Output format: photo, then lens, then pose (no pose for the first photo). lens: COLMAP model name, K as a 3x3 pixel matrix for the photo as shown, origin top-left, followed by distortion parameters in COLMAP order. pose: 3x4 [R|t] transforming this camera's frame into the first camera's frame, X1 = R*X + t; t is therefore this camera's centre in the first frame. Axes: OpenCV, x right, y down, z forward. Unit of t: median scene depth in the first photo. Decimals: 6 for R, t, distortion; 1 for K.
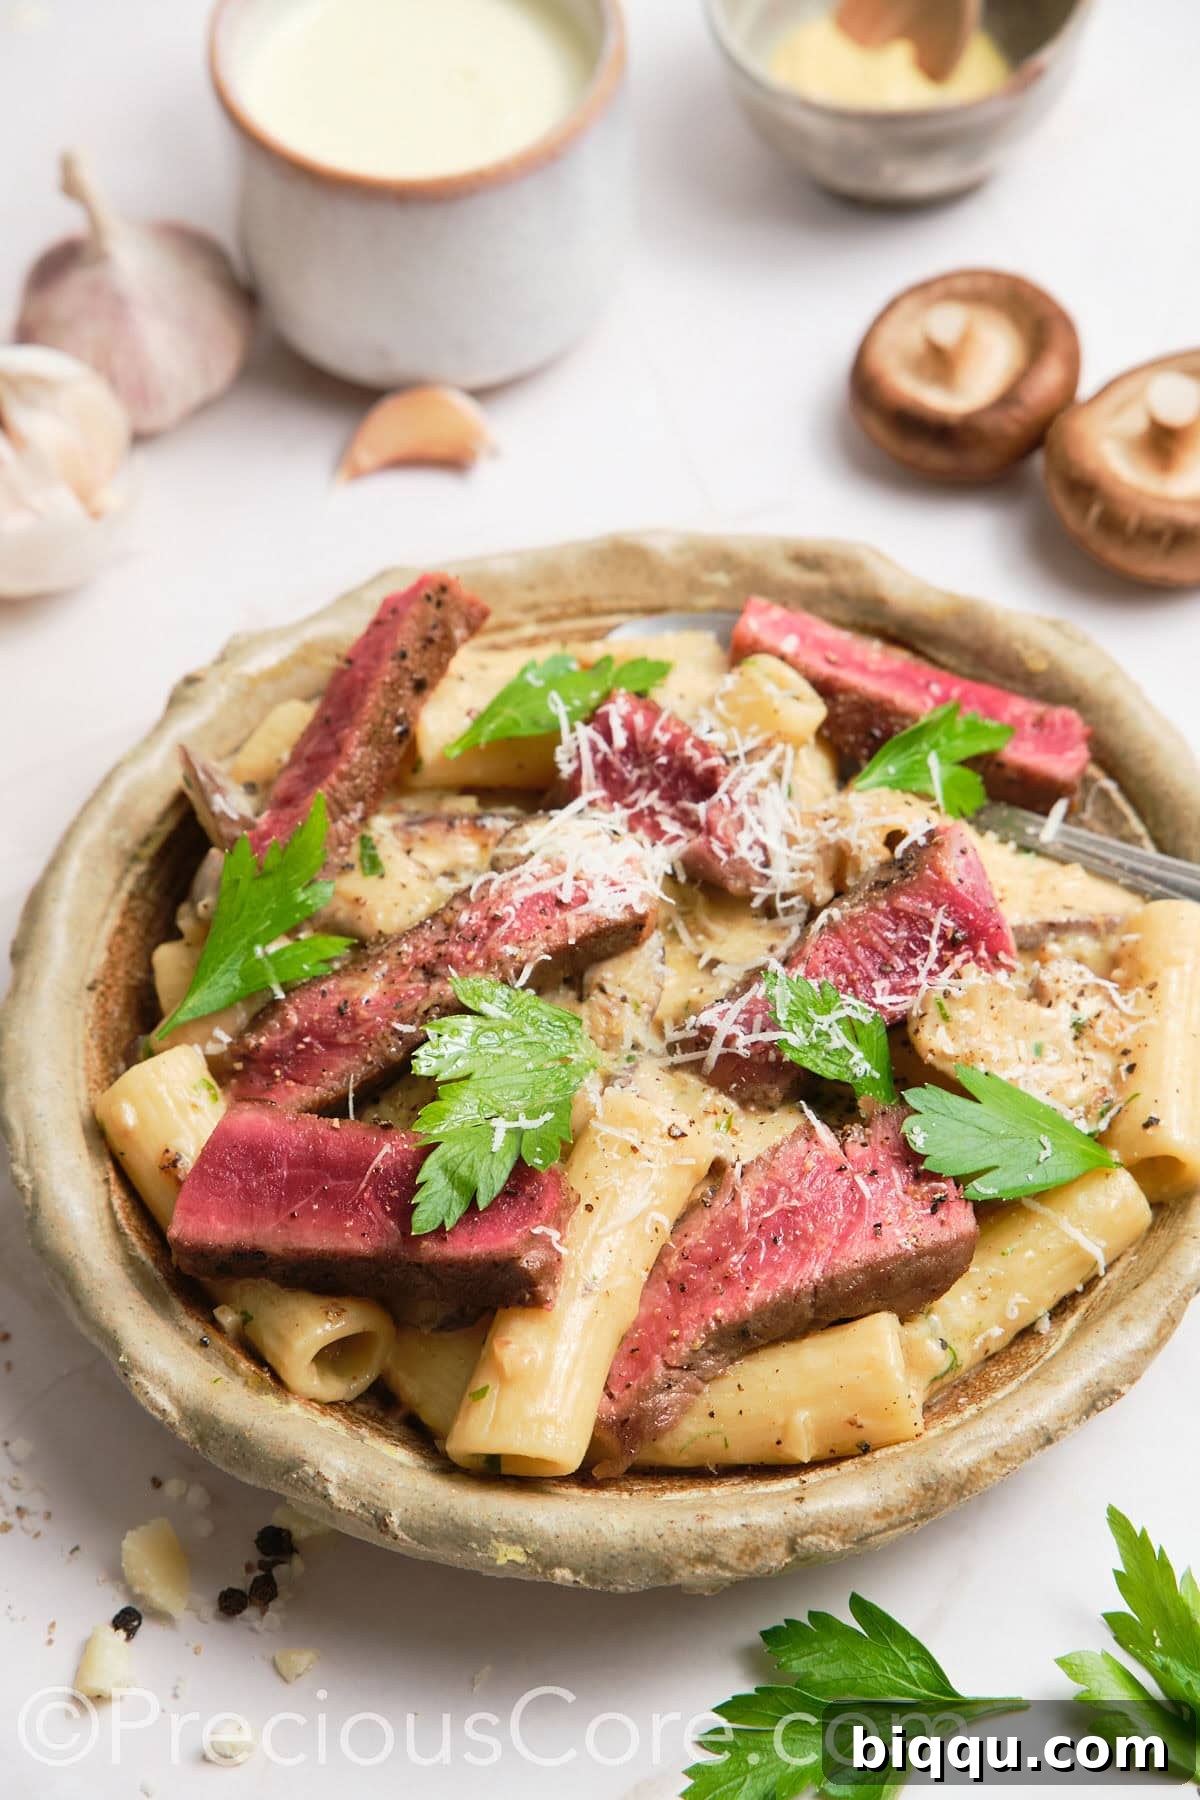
lens RADIAL K [[4969.7, 0, 600.0], [0, 4969.7, 900.0], [0, 0, 1]] dist [0.747622, 0.407111]
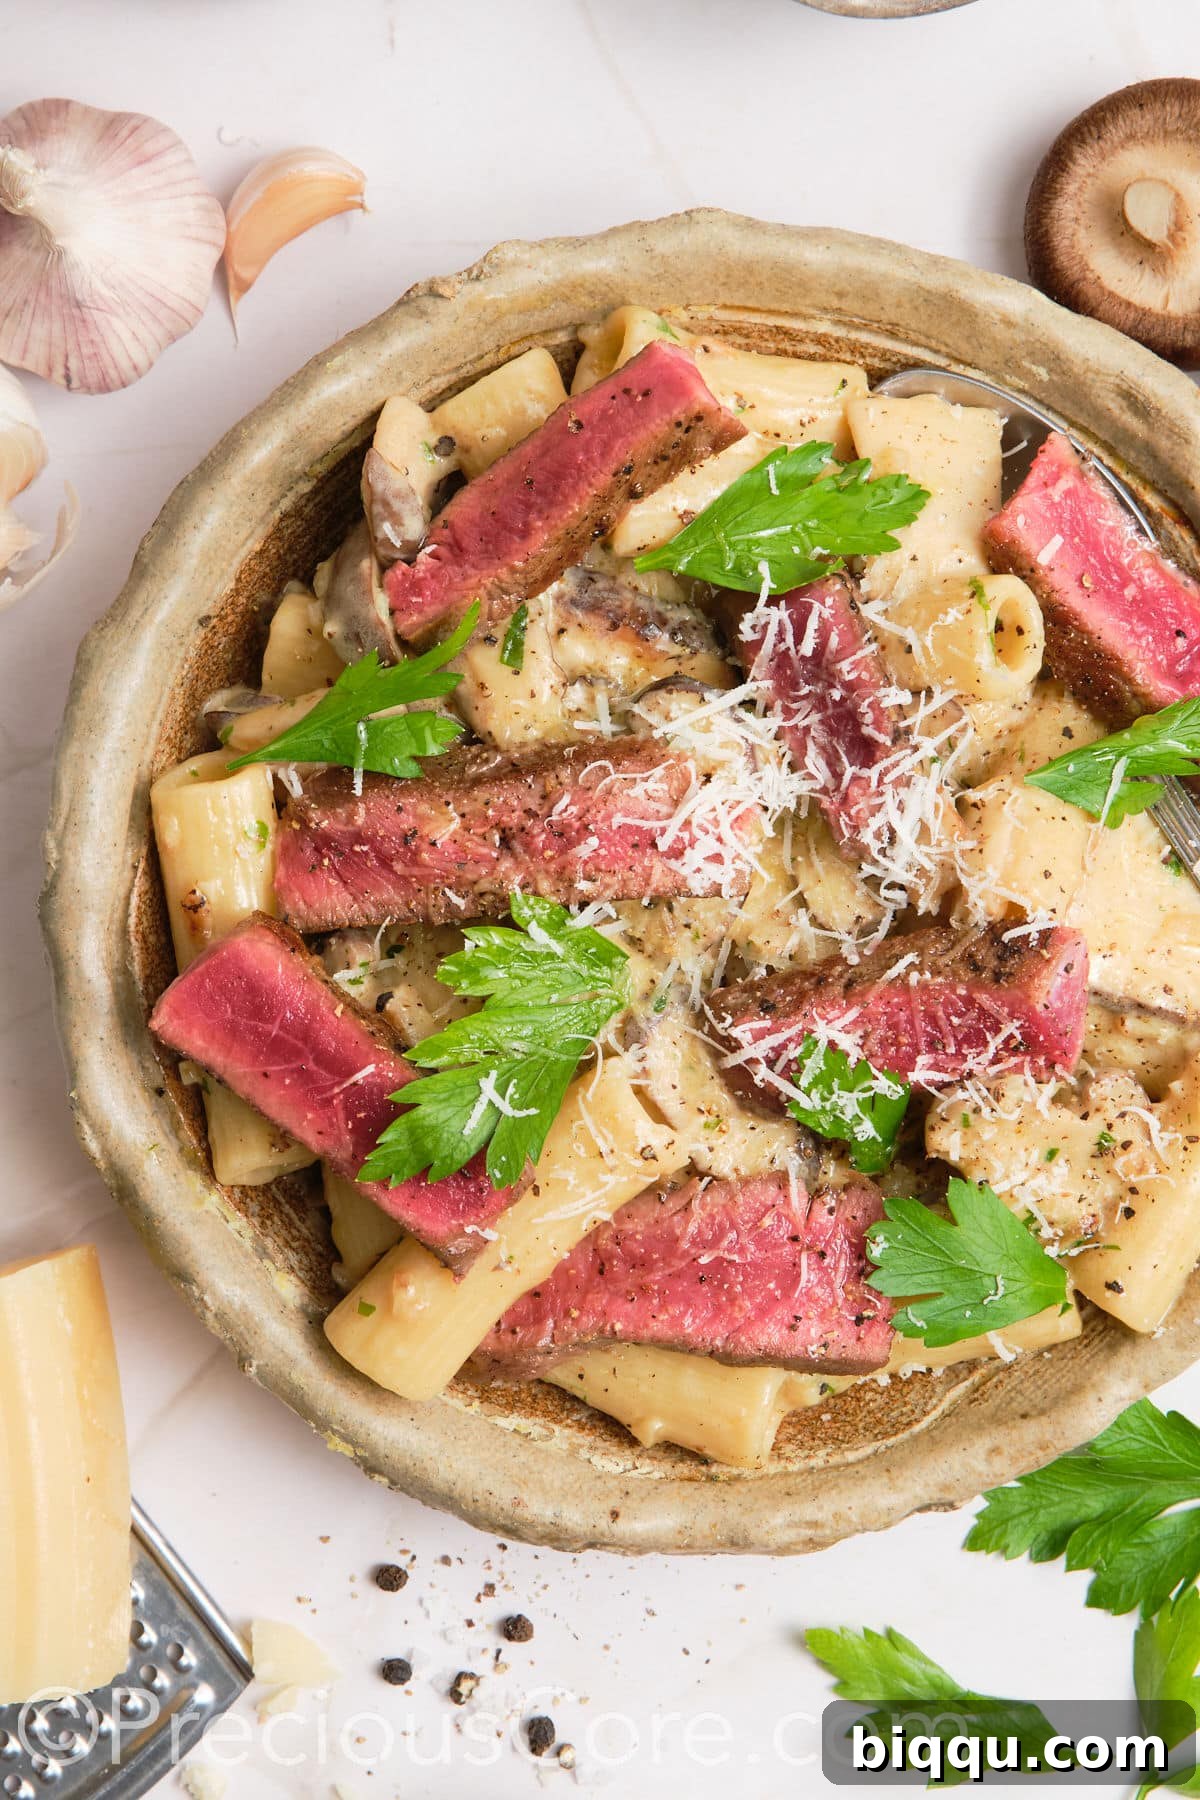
lens RADIAL K [[4969.7, 0, 600.0], [0, 4969.7, 900.0], [0, 0, 1]] dist [0.747622, 0.407111]
pose [[0.918931, 0.390413, 0.056066, -0.068595], [-0.335195, 0.698104, 0.632688, -0.604253], [0.207869, -0.600190, 0.772374, 0.263587]]
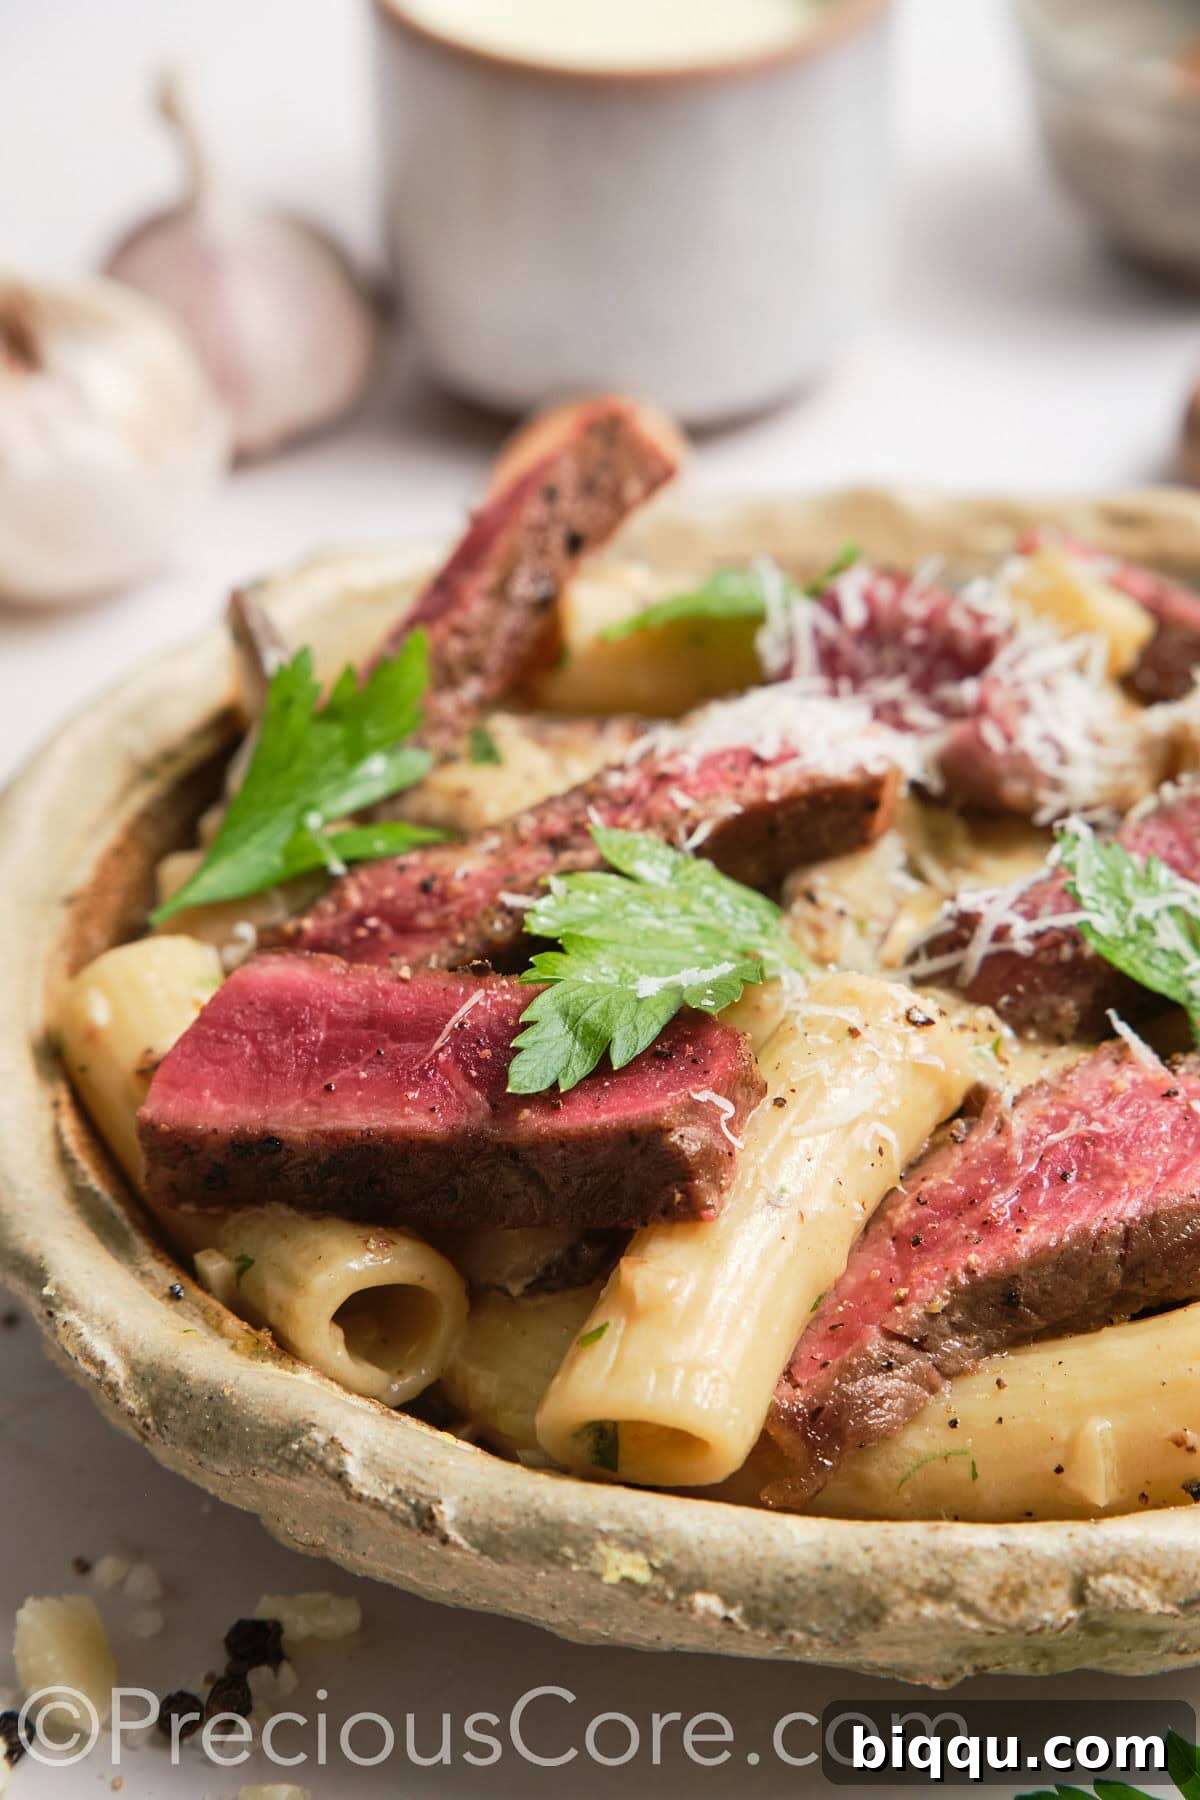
lens RADIAL K [[4969.7, 0, 600.0], [0, 4969.7, 900.0], [0, 0, 1]] dist [0.747622, 0.407111]
pose [[0.997119, 0.065877, -0.037599, -0.002783], [-0.074117, 0.951607, -0.298245, 0.229315], [0.016132, 0.300173, 0.953748, 0.363408]]
